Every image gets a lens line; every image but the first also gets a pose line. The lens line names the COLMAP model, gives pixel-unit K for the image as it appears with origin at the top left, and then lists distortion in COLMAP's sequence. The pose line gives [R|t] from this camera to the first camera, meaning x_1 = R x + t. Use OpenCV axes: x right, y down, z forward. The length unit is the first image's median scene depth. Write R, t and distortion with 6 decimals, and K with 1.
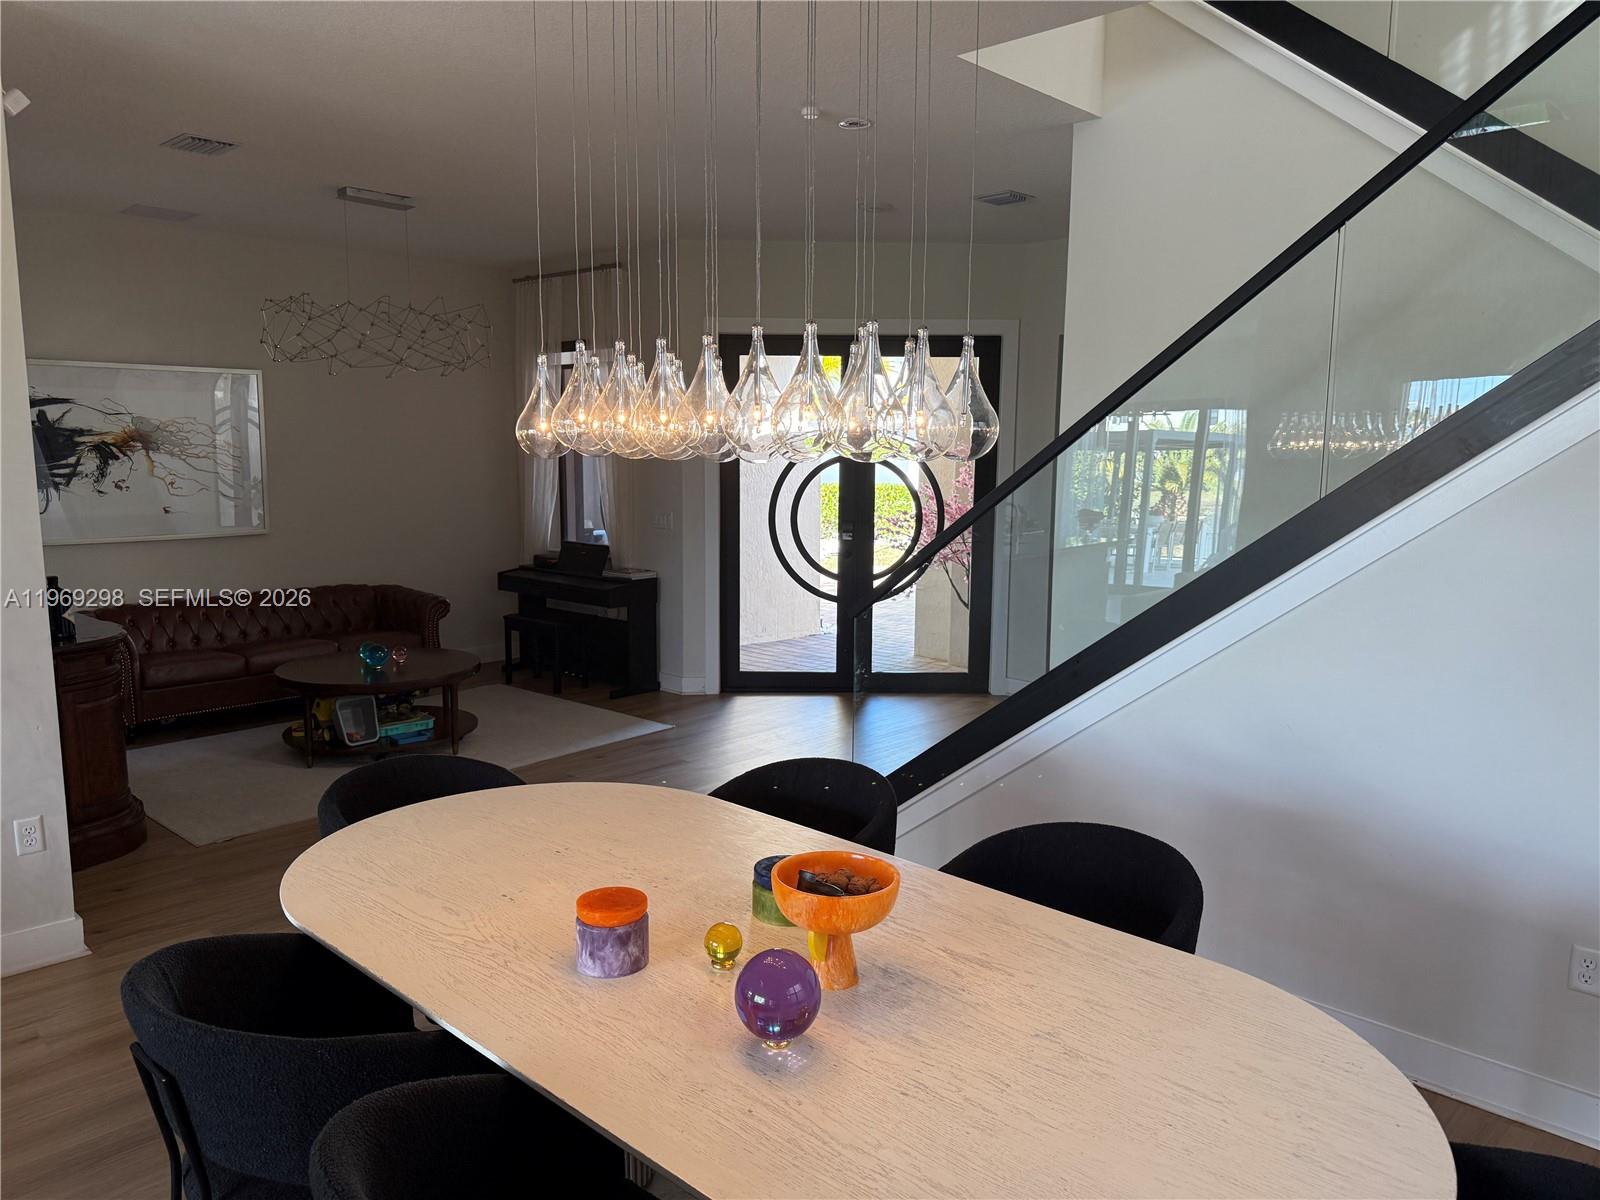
lens RADIAL K [[1146.1, 0, 798.6], [0, 1146.1, 599.4], [0, 0, 1]] dist [0.028216, -0.029740]
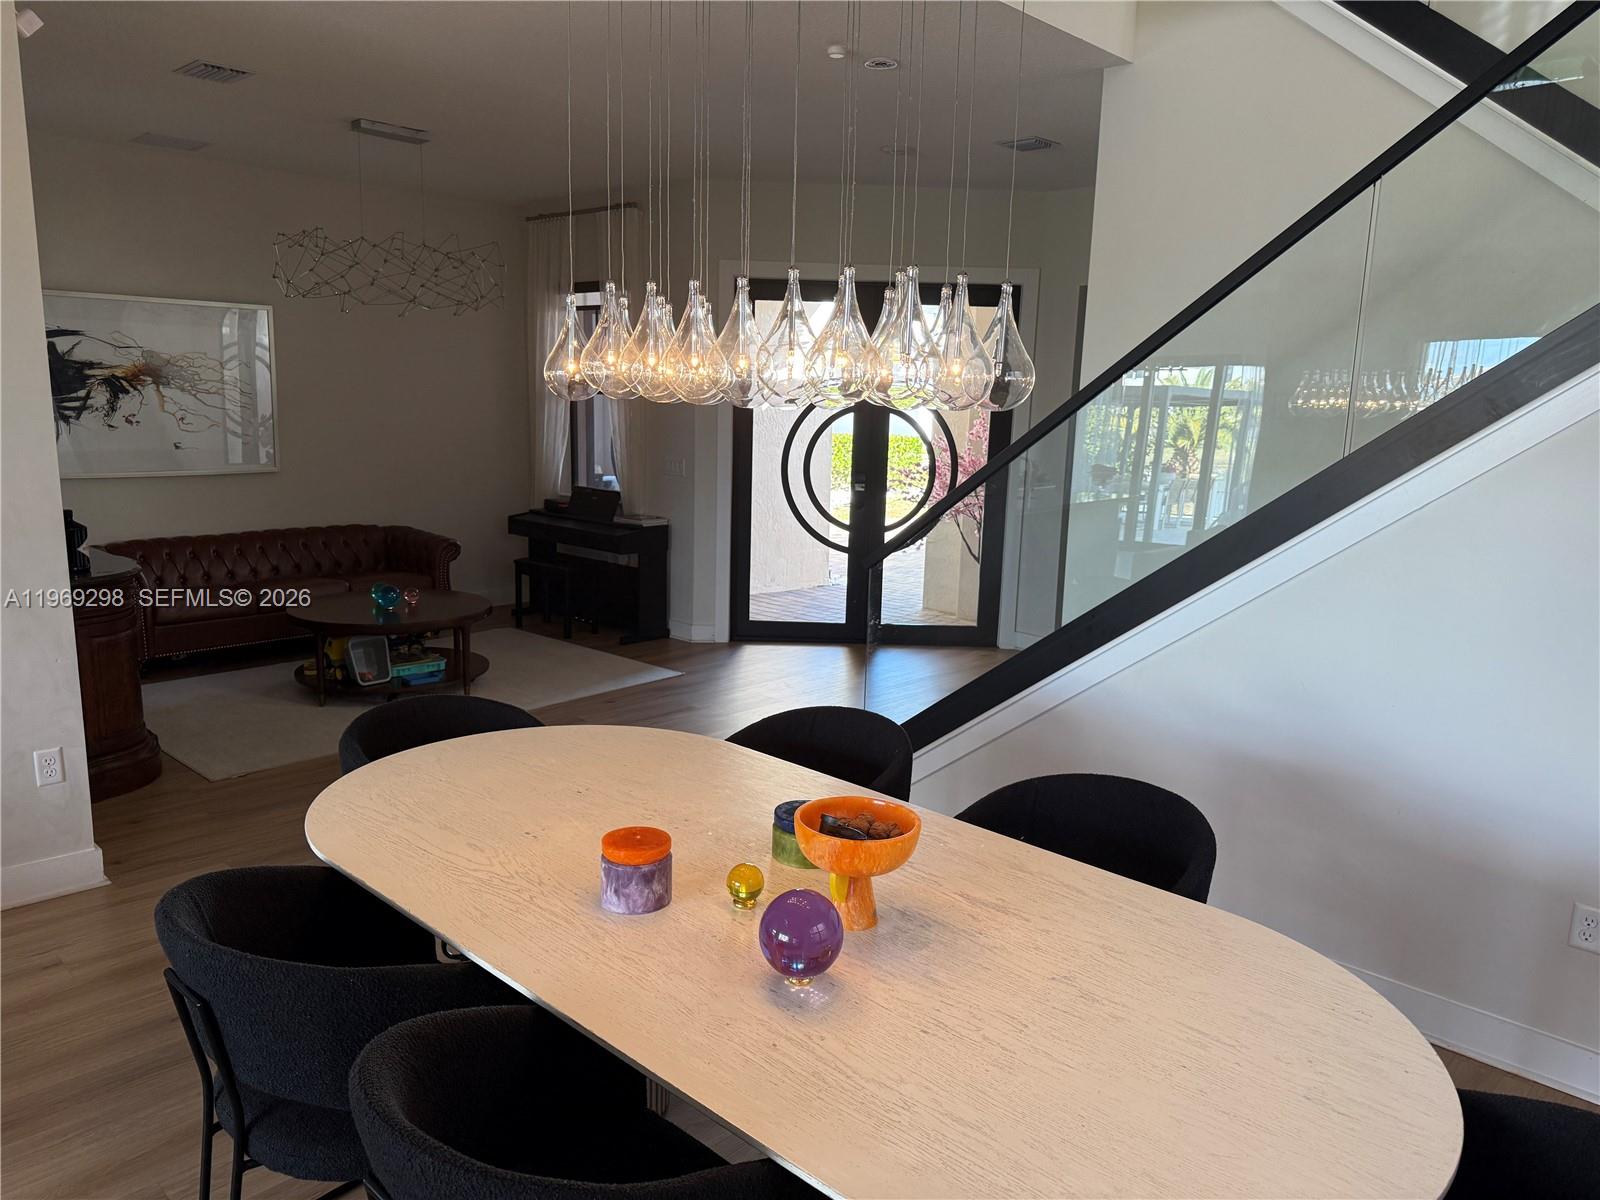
lens RADIAL K [[1146.1, 0, 806.7], [0, 1146.1, 602.4], [0, 0, 1]] dist [0.028216, -0.029740]
pose [[0.999786, 0.020628, 0.001445, -0.006388], [-0.020673, 0.998733, 0.045889, 0.001040], [-0.000497, -0.045909, 0.998946, -0.001116]]
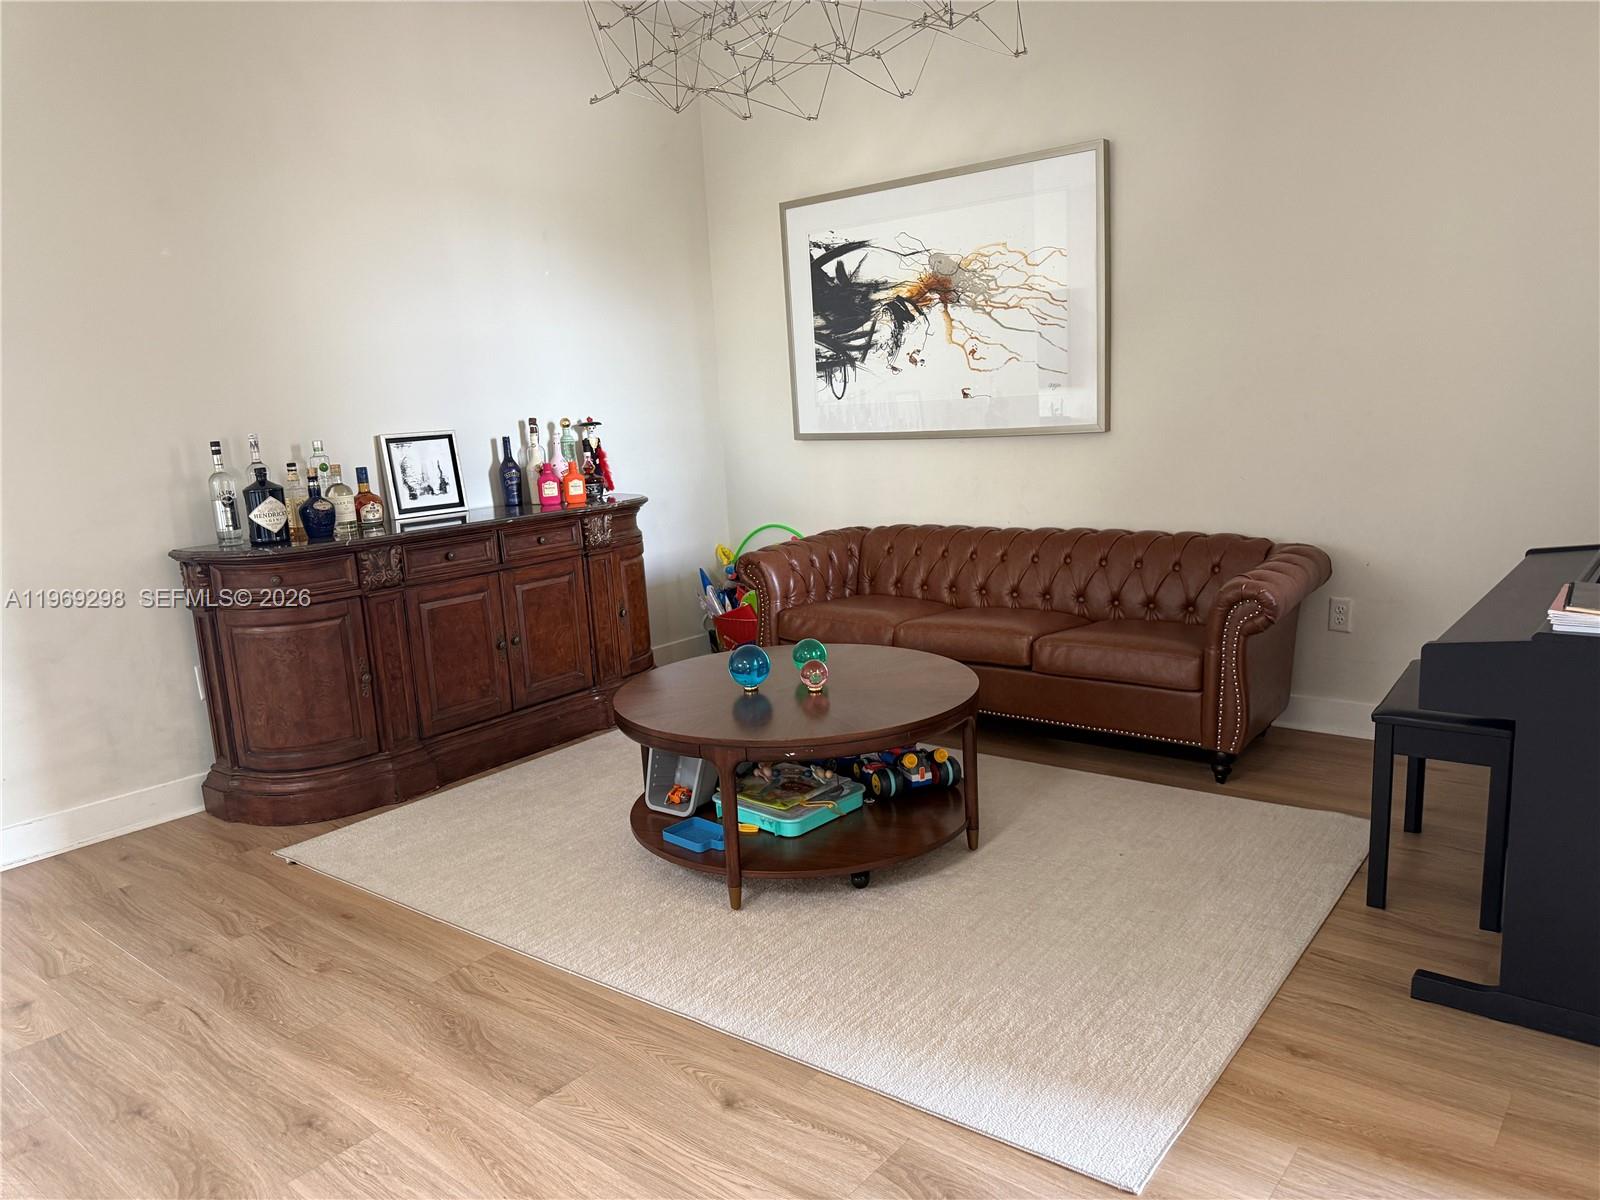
lens RADIAL K [[1146.1, 0, 798.0], [0, 1146.1, 605.1], [0, 0, 1]] dist [0.028216, -0.029740]
pose [[0.078011, 0.161338, -0.983811, 0.208691], [-0.081619, 0.984539, 0.154985, -0.091119], [0.993606, 0.068207, 0.089973, 1.502293]]
